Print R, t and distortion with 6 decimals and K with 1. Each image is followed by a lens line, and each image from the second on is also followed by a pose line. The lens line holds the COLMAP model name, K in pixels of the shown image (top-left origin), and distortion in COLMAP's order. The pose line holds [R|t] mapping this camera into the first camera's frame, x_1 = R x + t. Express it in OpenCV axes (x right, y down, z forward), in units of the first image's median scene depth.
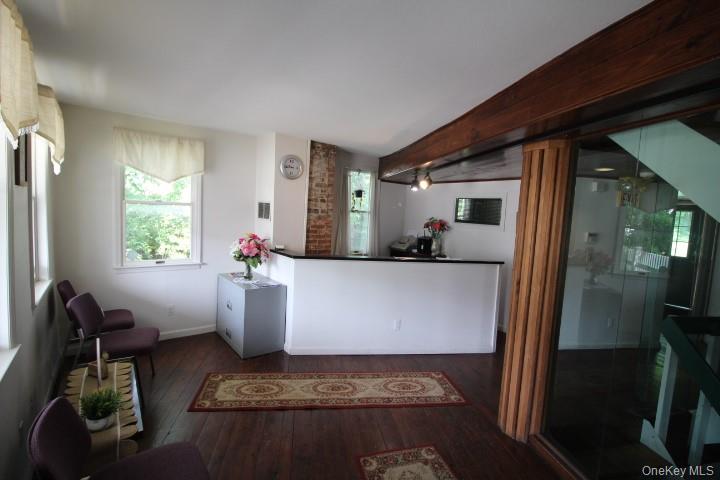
lens RADIAL K [[333.2, 0, 355.0], [0, 333.2, 235.4], [0, 0, 1]] dist [-0.000162, -0.012123]
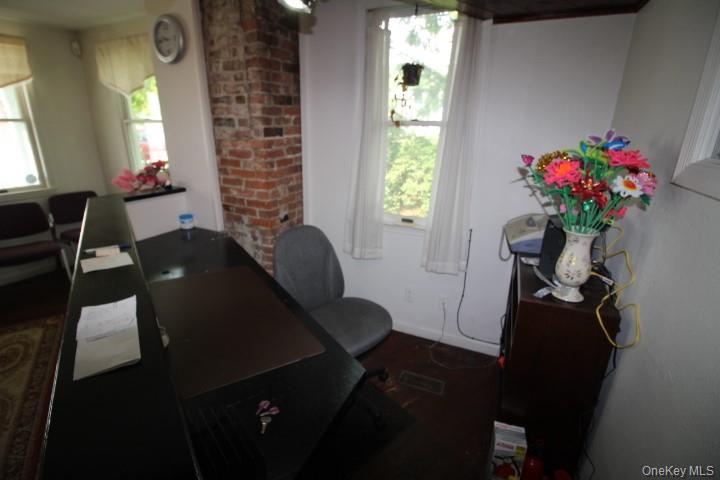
lens RADIAL K [[333.2, 0, 355.0], [0, 333.2, 235.4], [0, 0, 1]] dist [-0.000162, -0.012123]
pose [[0.428222, 0.242414, -0.870552, 0.482177], [-0.055438, 0.968581, 0.242442, -0.042110], [0.901972, -0.055557, 0.428206, 1.008016]]
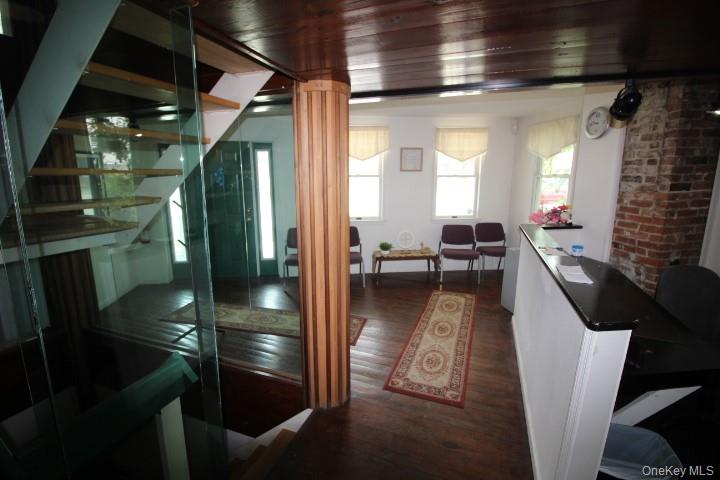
lens RADIAL K [[333.2, 0, 355.0], [0, 333.2, 235.4], [0, 0, 1]] dist [-0.000162, -0.012123]
pose [[-0.512564, 0.109336, -0.851659, 0.780608], [-0.078111, 0.981810, 0.173055, -0.035880], [0.855089, 0.155226, -0.494701, 0.922794]]
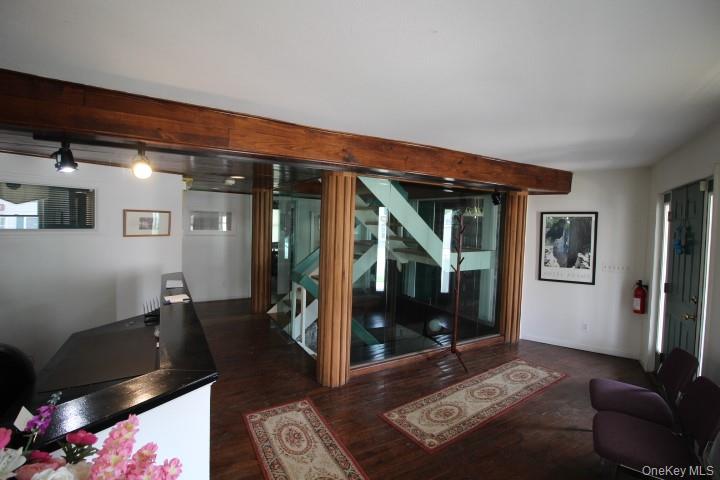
lens RADIAL K [[333.8, 0, 356.0], [0, 333.8, 230.6], [0, 0, 1]] dist [-0.015933, -0.000537]
pose [[-0.341983, -0.092187, 0.935173, -0.468510], [0.017480, 0.994380, 0.104415, -0.103387], [-0.939544, 0.052055, -0.338450, 0.834255]]
